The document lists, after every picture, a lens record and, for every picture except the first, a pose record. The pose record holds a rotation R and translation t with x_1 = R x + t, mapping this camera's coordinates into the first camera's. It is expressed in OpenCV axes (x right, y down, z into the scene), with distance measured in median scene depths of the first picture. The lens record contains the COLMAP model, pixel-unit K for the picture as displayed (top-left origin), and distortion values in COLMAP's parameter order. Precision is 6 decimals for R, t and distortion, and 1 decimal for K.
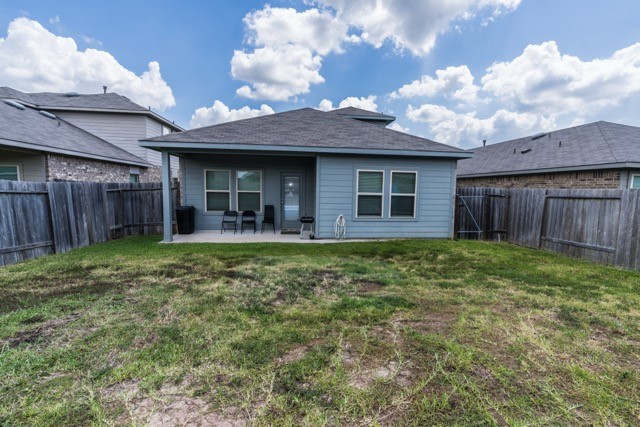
lens RADIAL K [[288.6, 0, 320.0], [0, 288.6, 213.5], [0, 0, 1]] dist [0.003073, 0.000542]
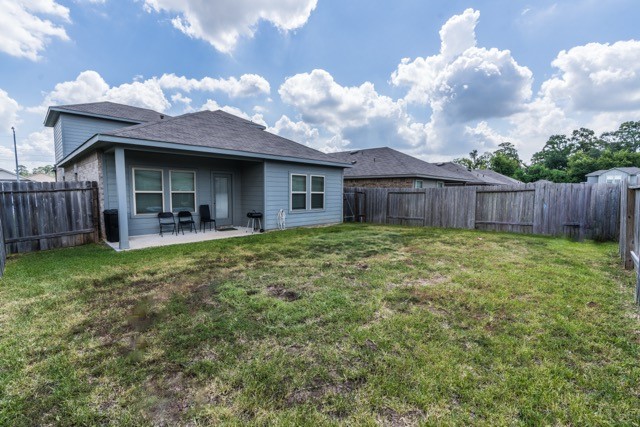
lens RADIAL K [[297.4, 0, 320.4], [0, 297.4, 211.4], [0, 0, 1]] dist [0.000055, -0.000072]
pose [[0.768498, -0.055757, 0.637418, -0.572972], [0.056774, 0.998209, 0.018868, -0.002289], [-0.637328, 0.021689, 0.770287, -0.088789]]
